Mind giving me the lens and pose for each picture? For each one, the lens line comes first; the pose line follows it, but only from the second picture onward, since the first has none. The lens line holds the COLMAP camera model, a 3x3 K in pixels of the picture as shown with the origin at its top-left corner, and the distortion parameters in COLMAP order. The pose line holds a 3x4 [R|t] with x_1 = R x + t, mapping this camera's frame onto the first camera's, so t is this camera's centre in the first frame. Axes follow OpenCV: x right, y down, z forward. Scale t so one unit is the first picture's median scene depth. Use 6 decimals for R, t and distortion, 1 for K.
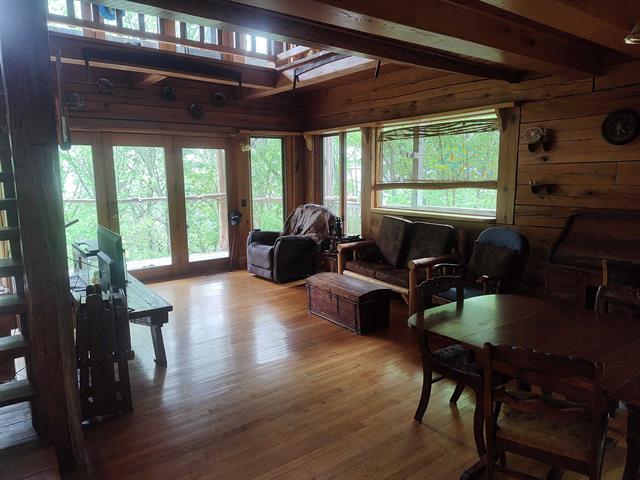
lens RADIAL K [[445.9, 0, 320.1], [0, 445.9, 237.1], [0, 0, 1]] dist [0.014046, -0.002747]
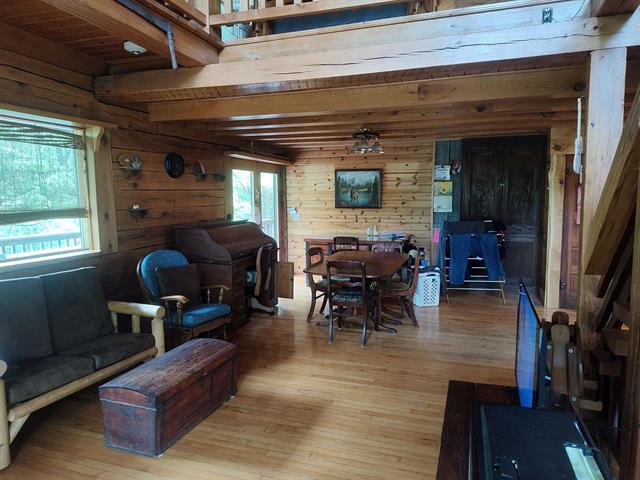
lens RADIAL K [[445.9, 0, 320.1], [0, 445.9, 237.1], [0, 0, 1]] dist [0.014046, -0.002747]
pose [[-0.569878, -0.068643, 0.818857, -0.641680], [0.125482, 0.977548, 0.169274, -0.179785], [-0.812092, 0.199218, -0.548469, 1.258471]]
